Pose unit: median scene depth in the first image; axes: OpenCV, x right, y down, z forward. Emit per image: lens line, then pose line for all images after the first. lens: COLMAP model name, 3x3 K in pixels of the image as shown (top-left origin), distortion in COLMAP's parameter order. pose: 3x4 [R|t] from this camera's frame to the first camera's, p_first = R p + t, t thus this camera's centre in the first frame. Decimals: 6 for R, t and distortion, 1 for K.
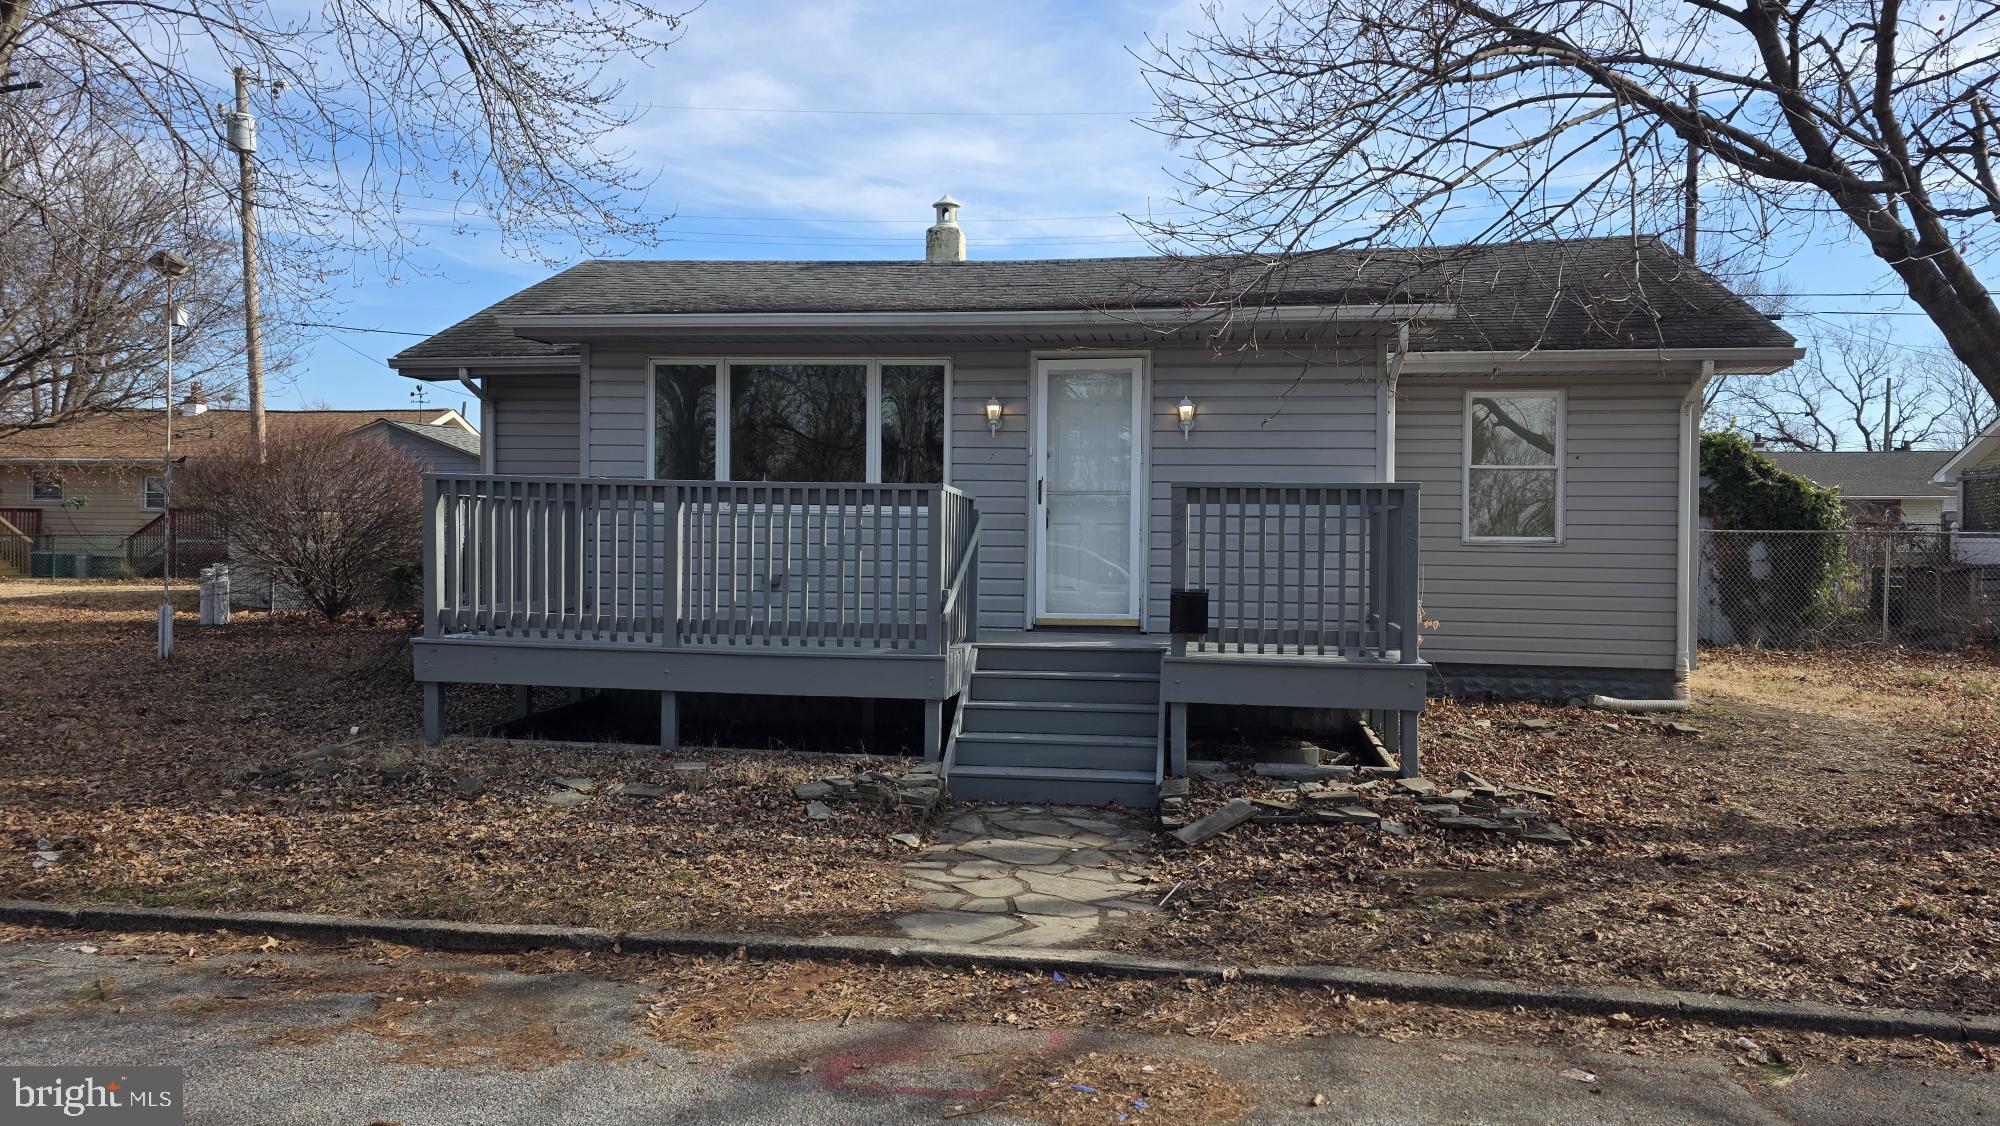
lens RADIAL K [[1340.3, 0, 994.6], [0, 1340.3, 570.6], [0, 0, 1]] dist [0.036596, -0.014549]
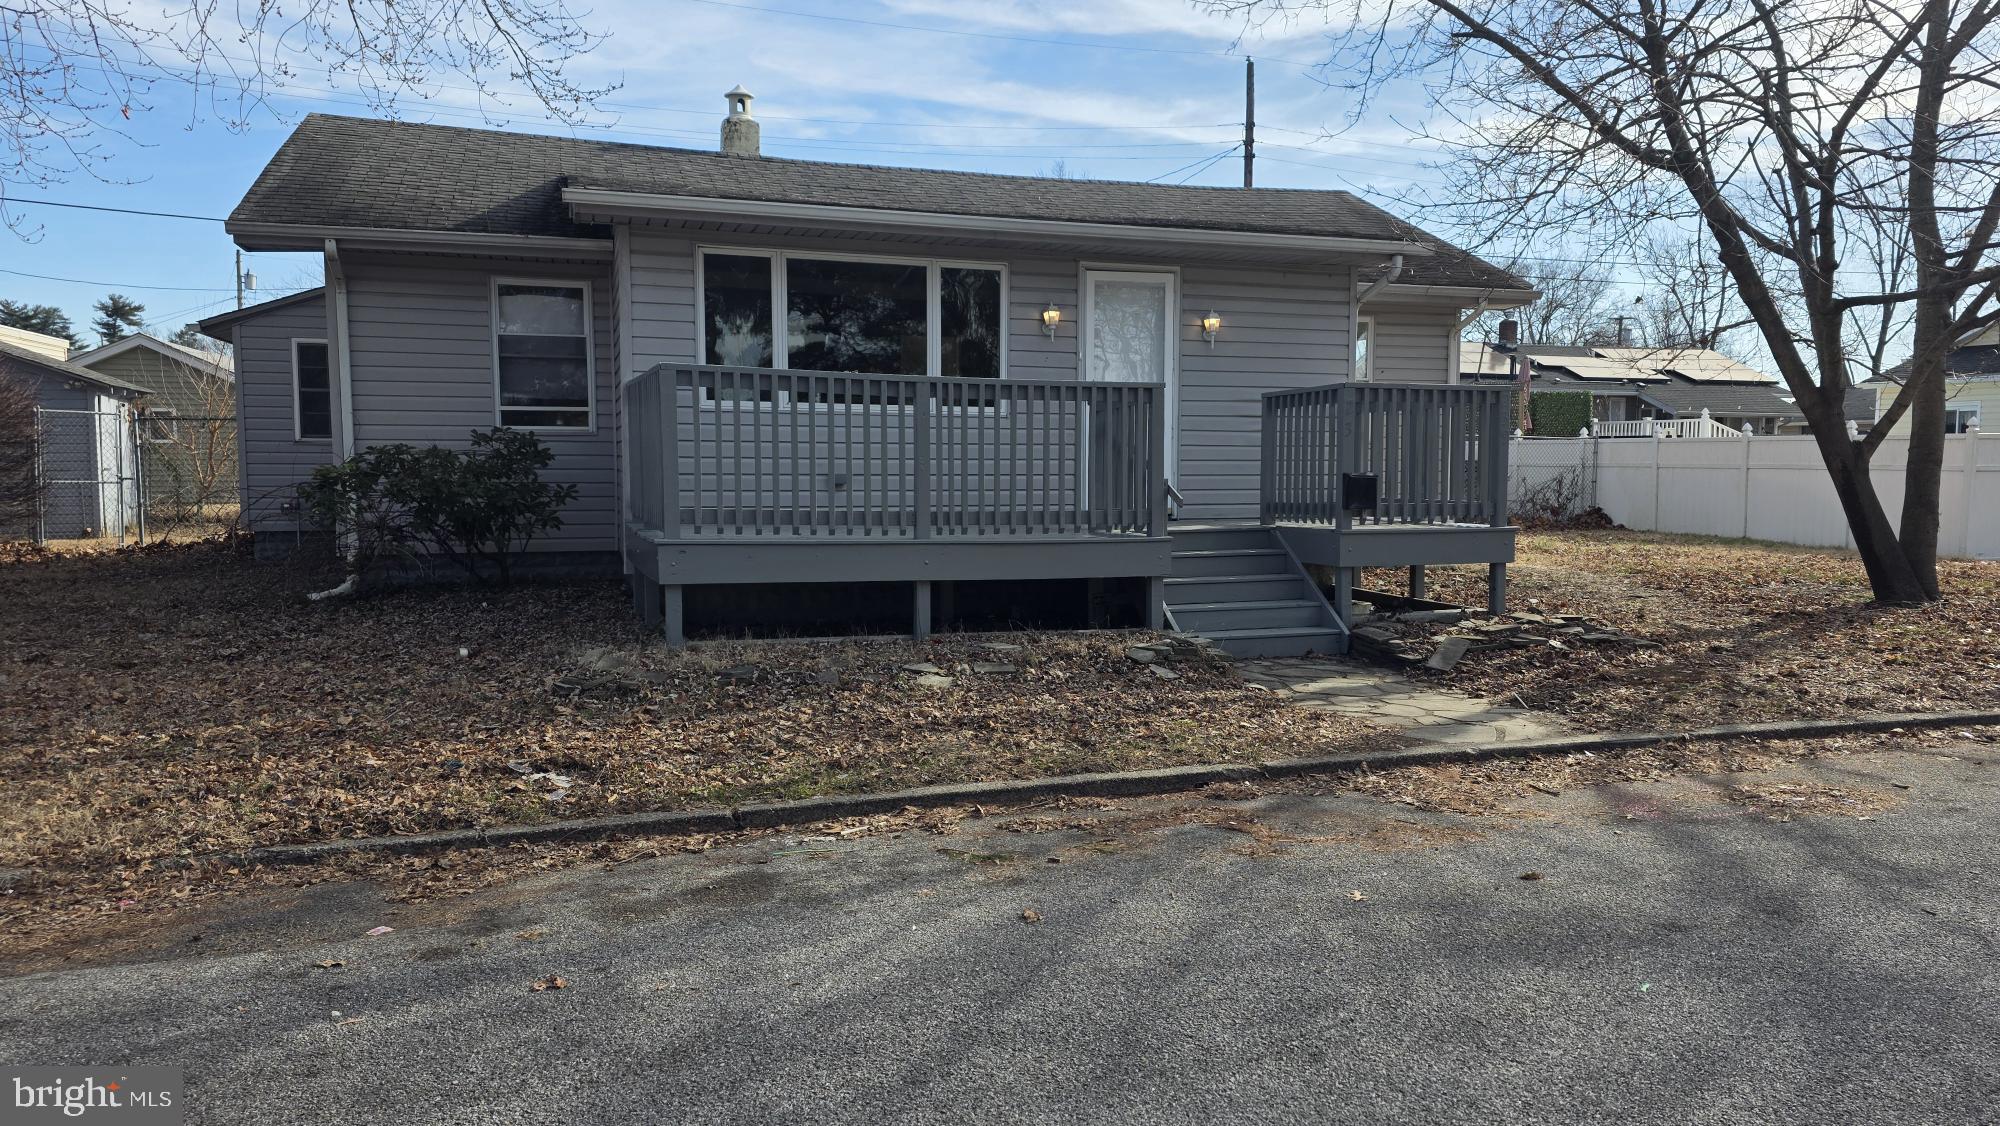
lens RADIAL K [[1392.5, 0, 997.2], [0, 1392.5, 568.6], [0, 0, 1]] dist [0.027162, -0.000872]
pose [[0.888985, -0.044177, 0.455800, -0.540441], [0.018234, 0.997961, 0.061159, 0.012492], [-0.457573, -0.046058, 0.887978, 0.022011]]
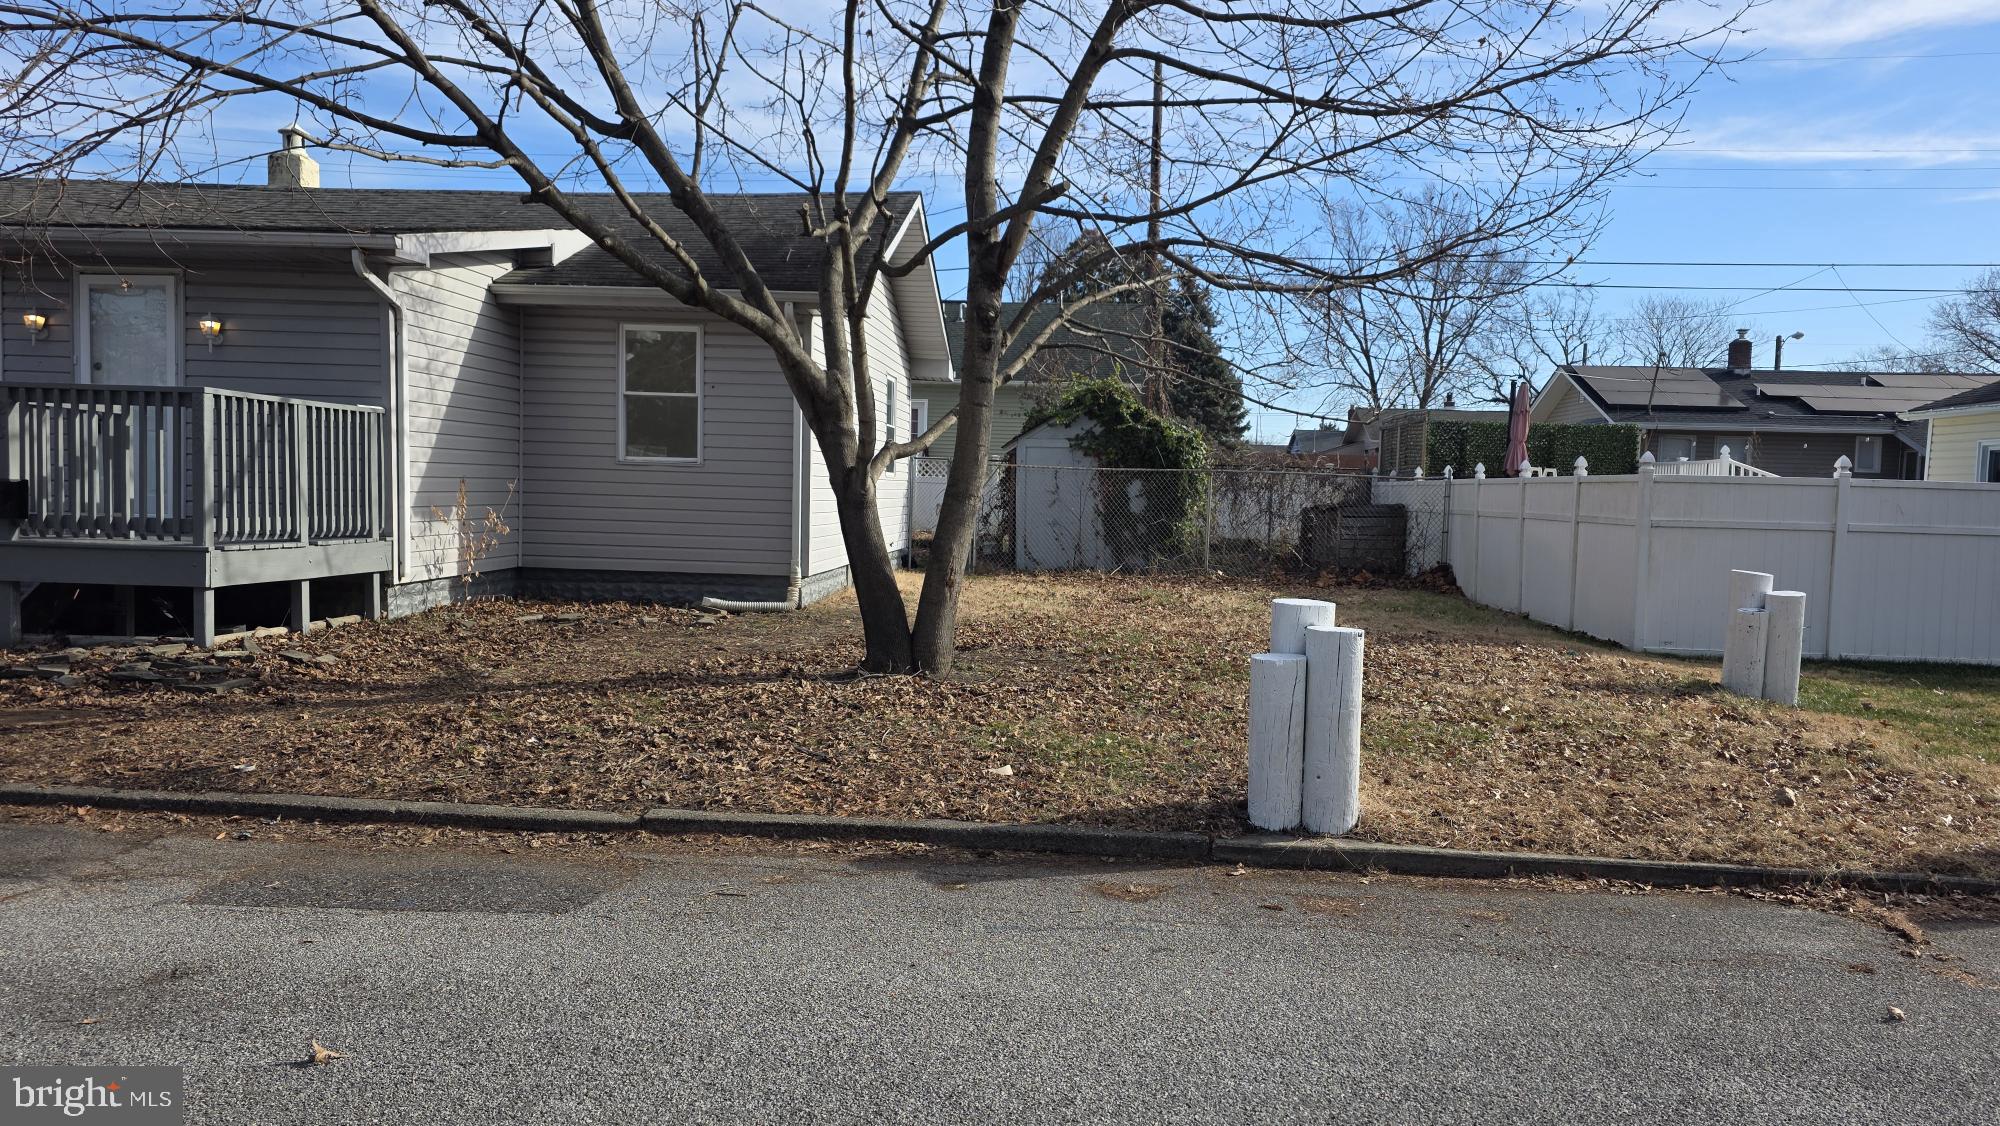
lens RADIAL K [[1340.3, 0, 995.2], [0, 1340.3, 566.9], [0, 0, 1]] dist [0.036596, -0.014549]
pose [[0.994614, 0.010963, 0.103072, 0.632100], [-0.014583, 0.999300, 0.034436, 0.027283], [-0.102622, -0.035754, 0.994078, -0.156921]]
